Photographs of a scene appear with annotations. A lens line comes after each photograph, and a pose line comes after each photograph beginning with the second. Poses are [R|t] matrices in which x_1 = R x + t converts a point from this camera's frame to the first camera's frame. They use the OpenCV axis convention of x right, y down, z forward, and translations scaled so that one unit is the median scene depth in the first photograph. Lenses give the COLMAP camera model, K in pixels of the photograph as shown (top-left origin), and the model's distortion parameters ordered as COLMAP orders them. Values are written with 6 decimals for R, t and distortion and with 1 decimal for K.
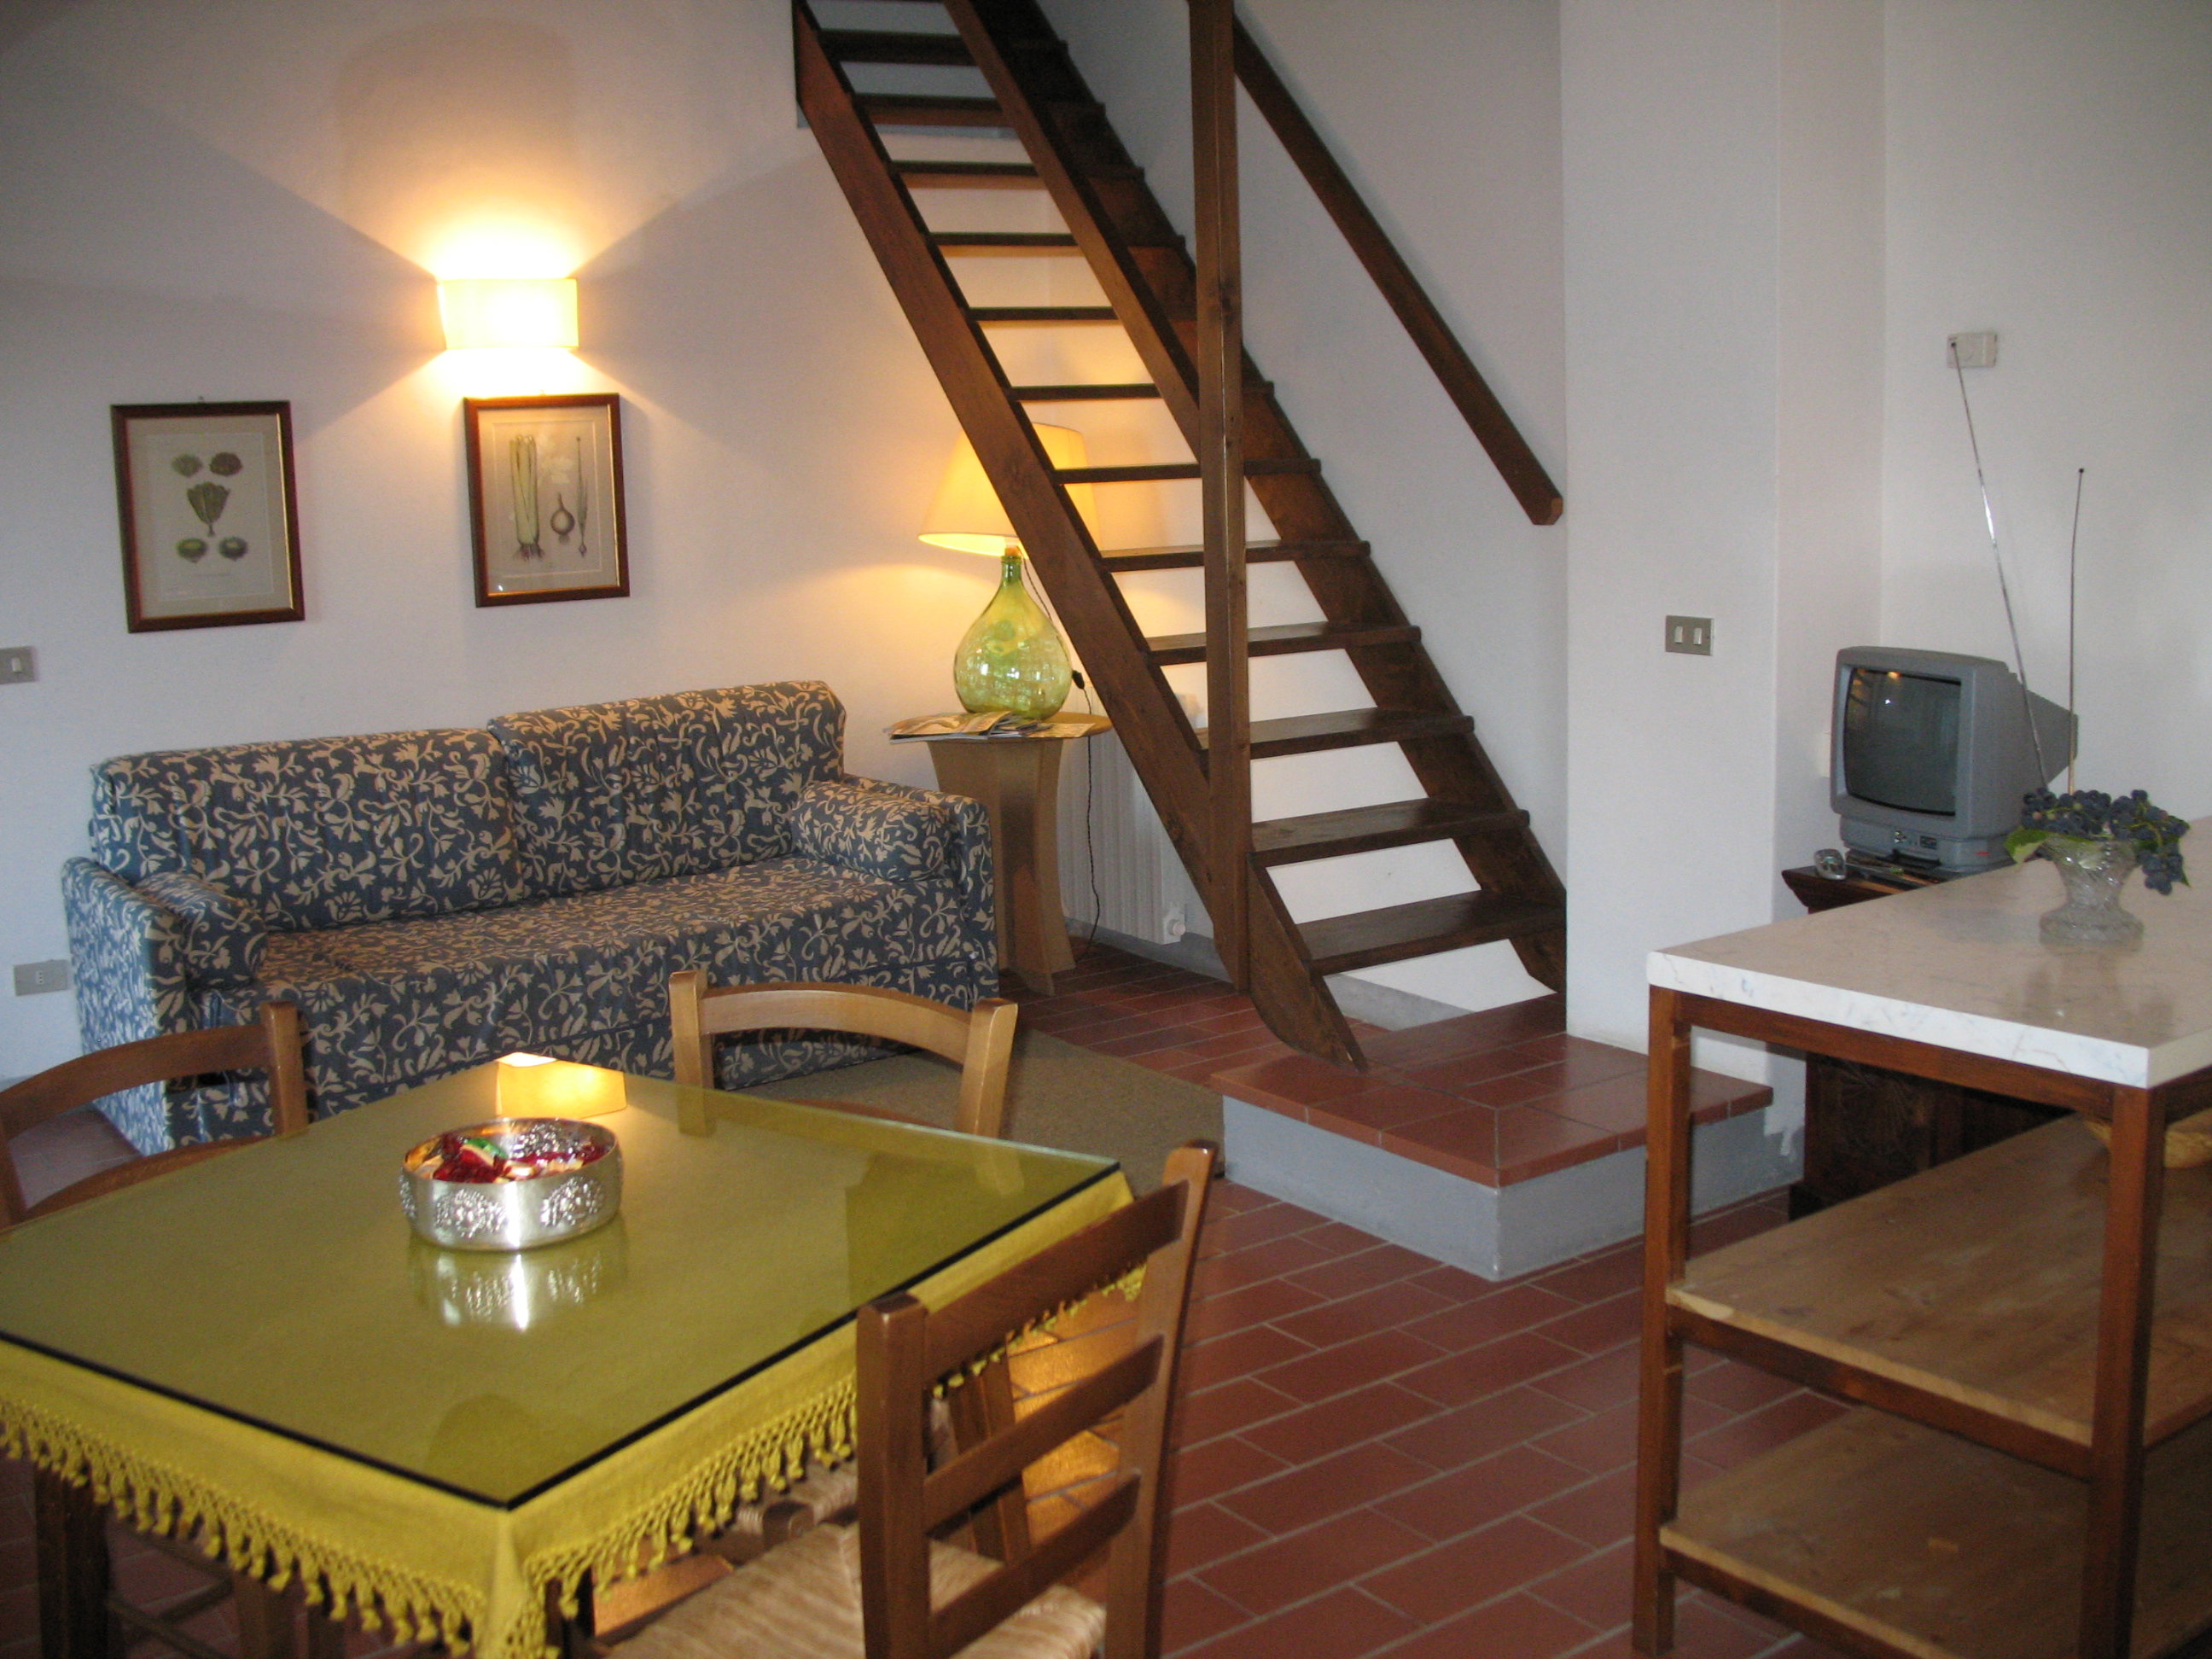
lens RADIAL K [[2286.2, 0, 1106.0], [0, 2286.2, 829.5], [0, 0, 1]] dist [-0.182275, 0.212420]
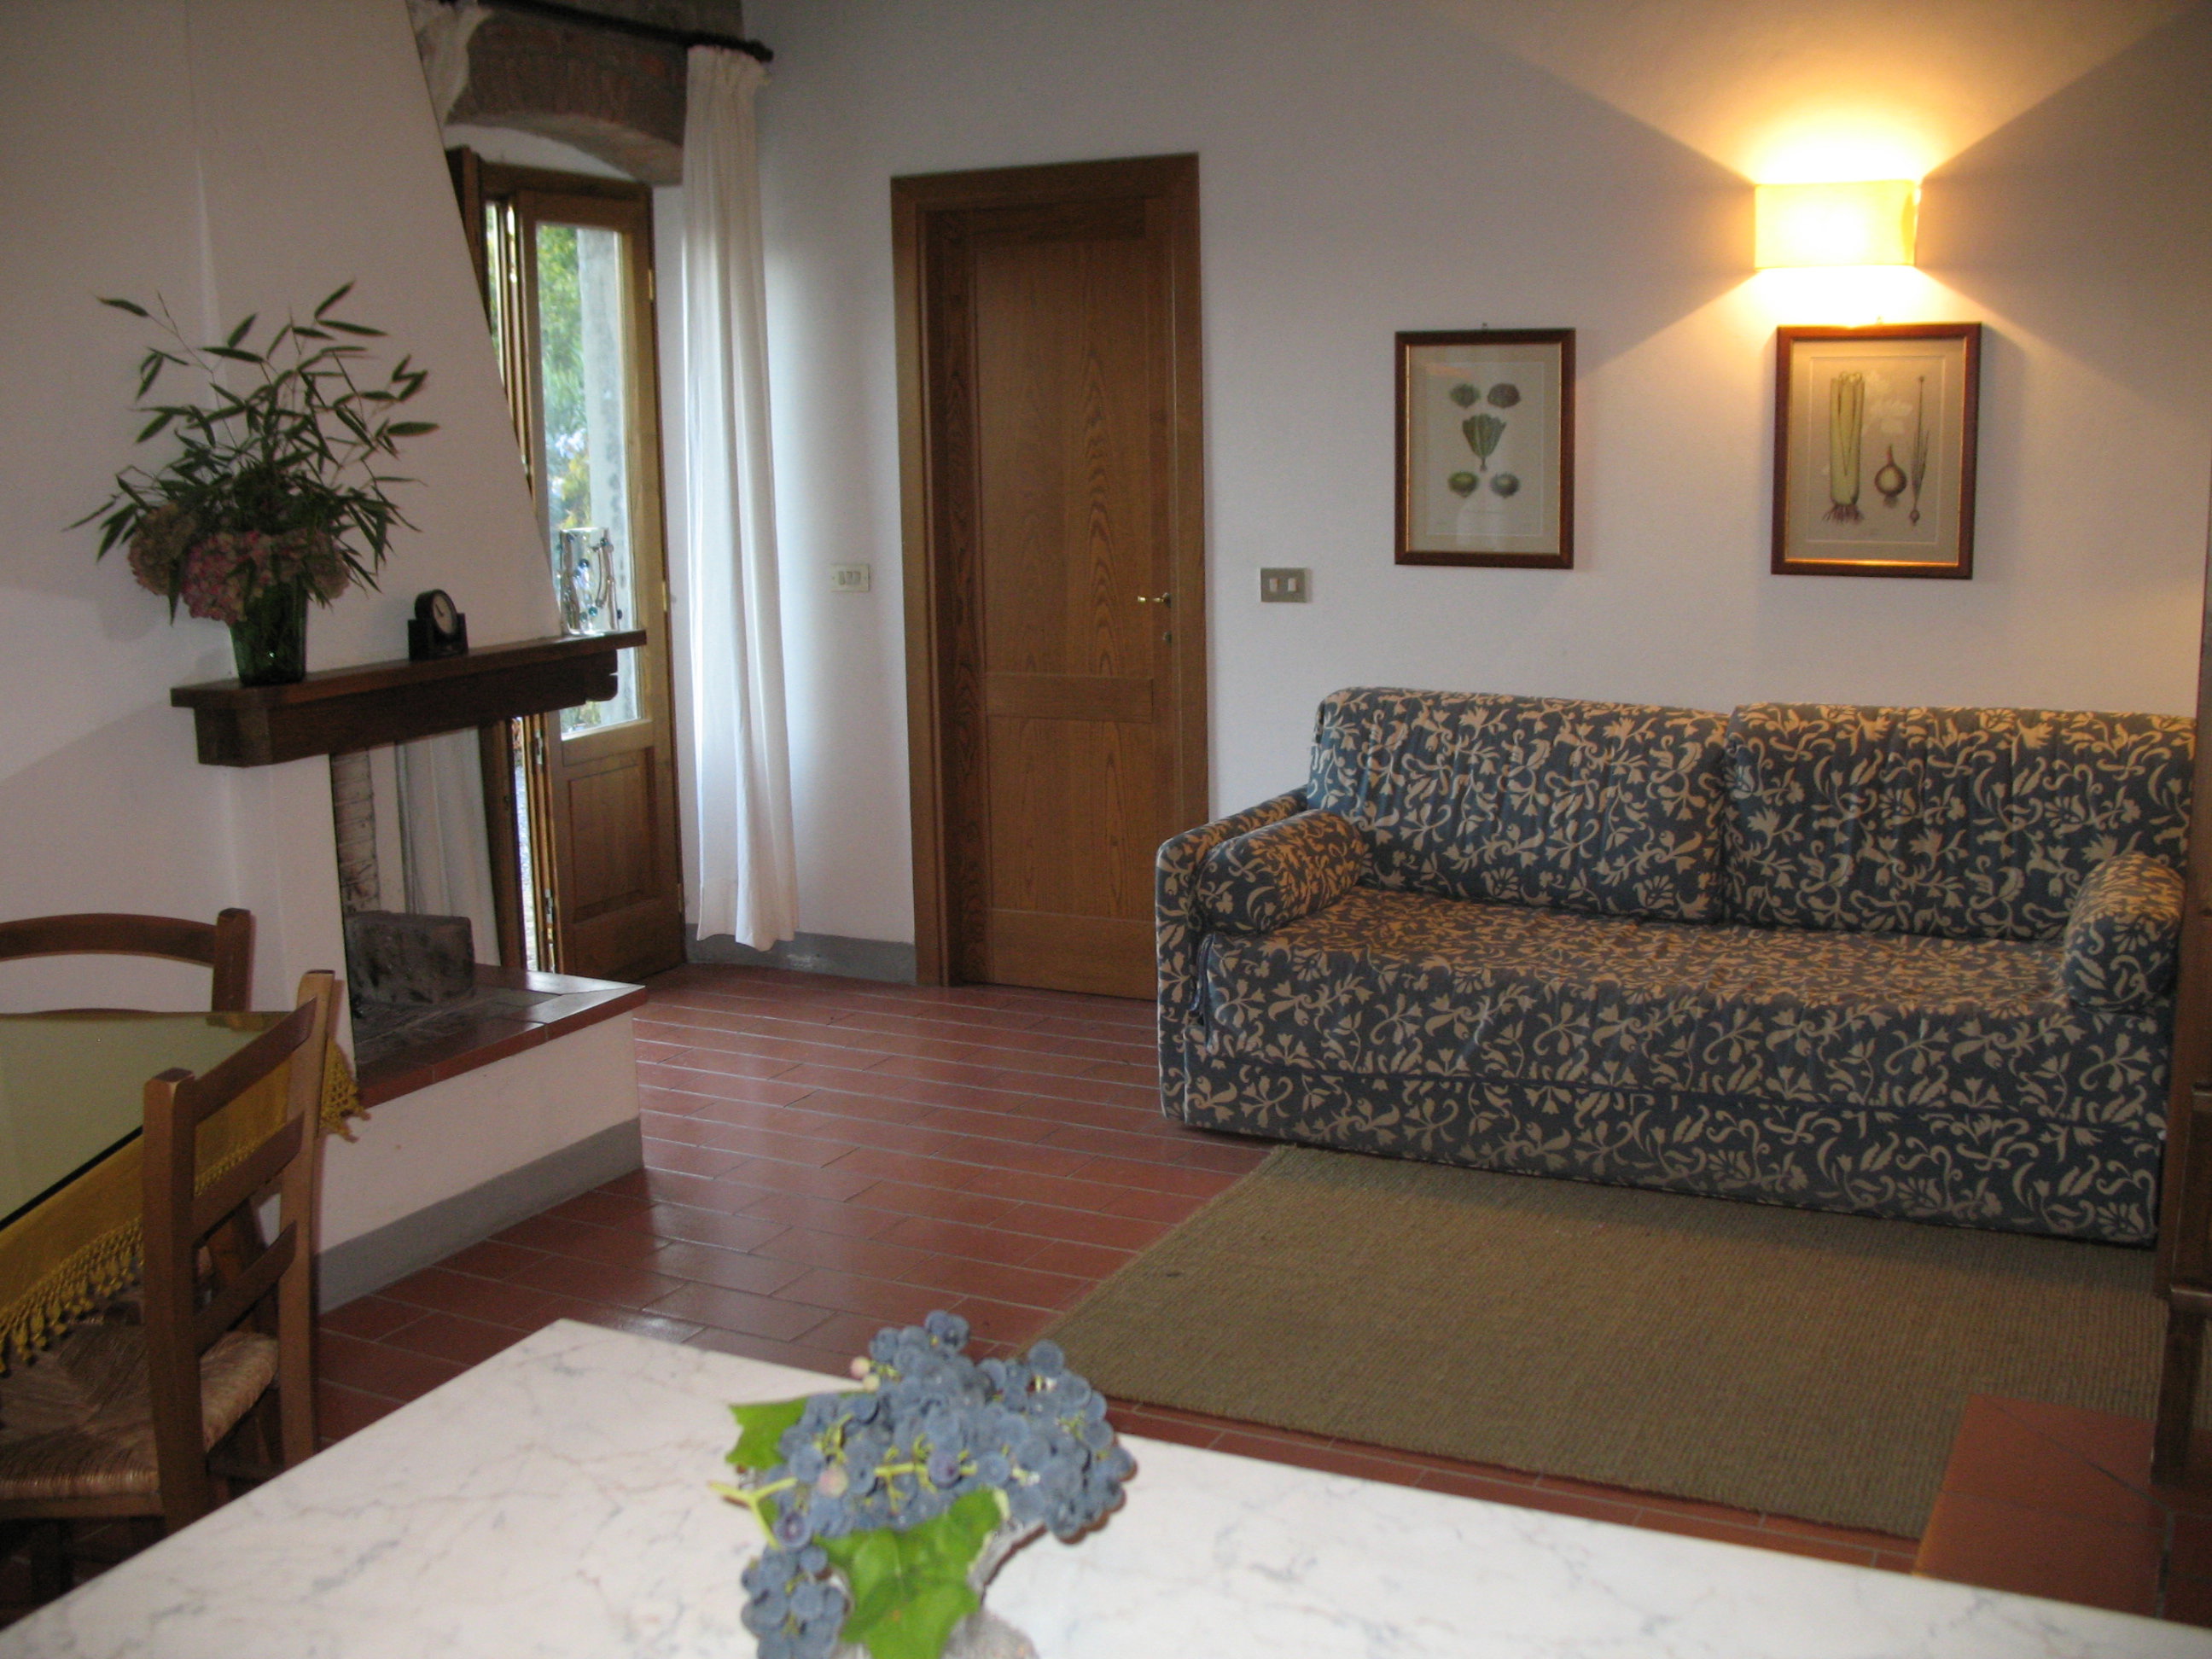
lens RADIAL K [[2286.2, 0, 1106.0], [0, 2286.2, 829.5], [0, 0, 1]] dist [-0.182275, 0.212420]
pose [[0.467241, 0.179993, -0.865615, 0.374108], [-0.143667, 0.981502, 0.126542, -0.078858], [0.872379, 0.065235, 0.484457, 0.393384]]
